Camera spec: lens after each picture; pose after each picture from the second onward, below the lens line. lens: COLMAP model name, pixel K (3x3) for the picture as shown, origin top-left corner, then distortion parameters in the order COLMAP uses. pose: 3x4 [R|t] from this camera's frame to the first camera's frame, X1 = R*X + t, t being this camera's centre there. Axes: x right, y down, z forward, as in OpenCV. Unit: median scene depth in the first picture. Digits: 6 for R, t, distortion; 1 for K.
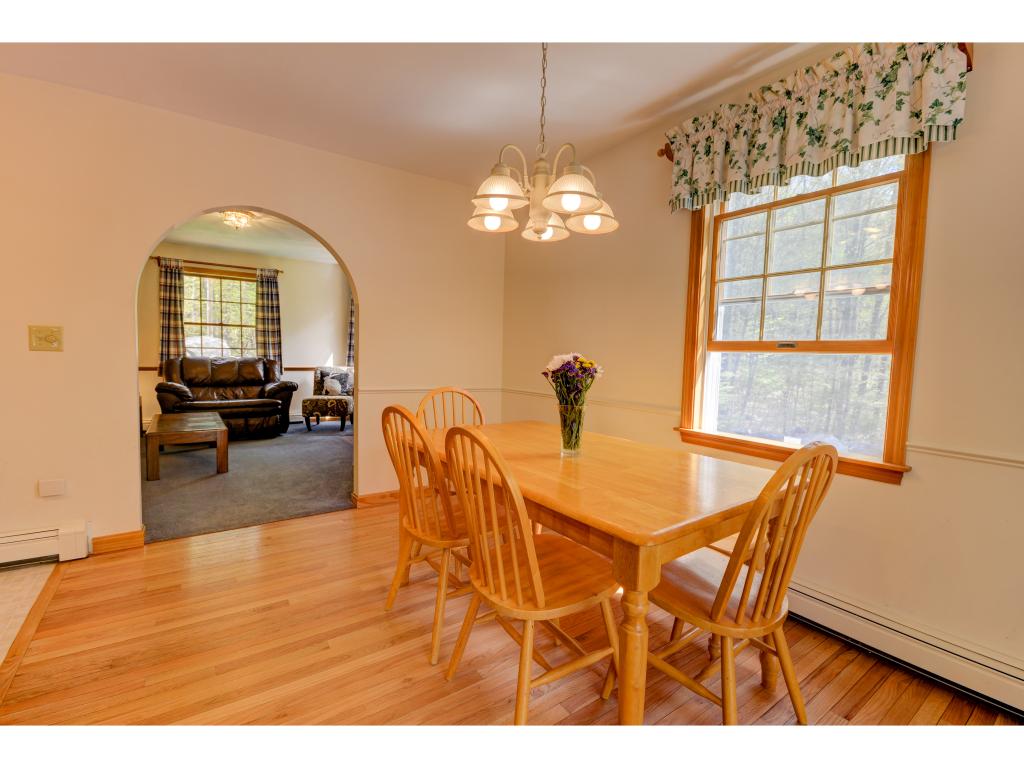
lens RADIAL K [[461.9, 0, 512.0], [0, 461.9, 384.0], [0, 0, 1]] dist [-0.001800, -0.000555]
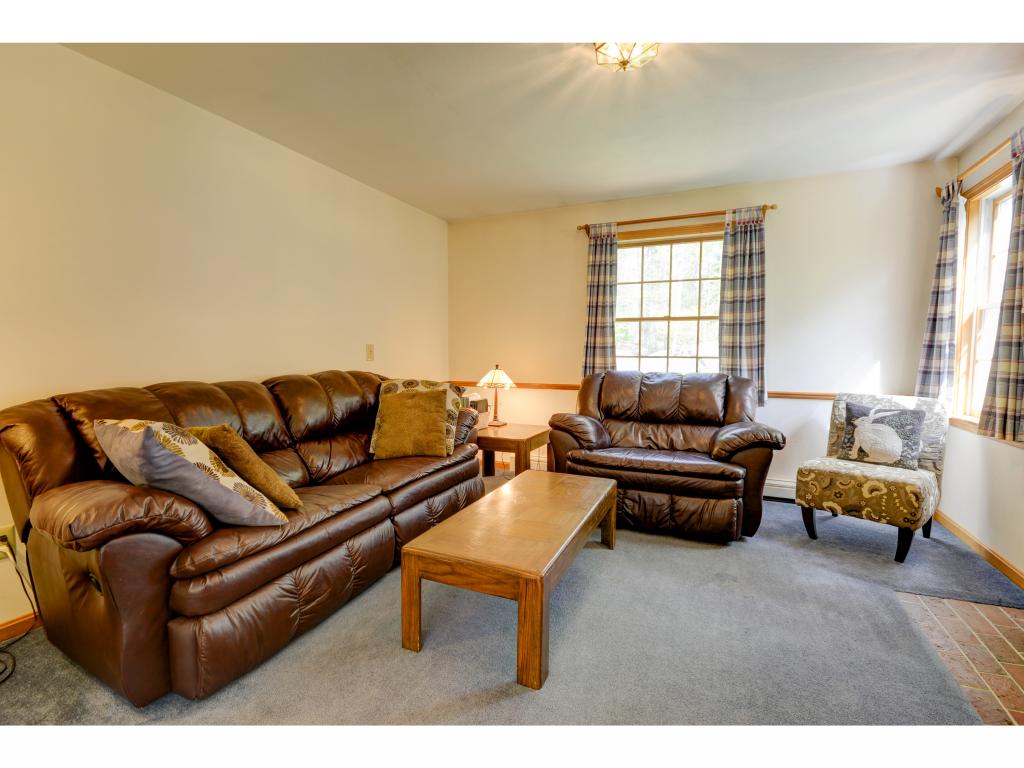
lens RADIAL K [[461.9, 0, 512.0], [0, 461.9, 384.0], [0, 0, 1]] dist [-0.001800, -0.000555]
pose [[0.519474, 0.033699, -0.853822, -0.215162], [-0.054307, 0.998504, 0.006369, -0.035318], [0.852759, 0.043060, 0.520527, 0.520148]]
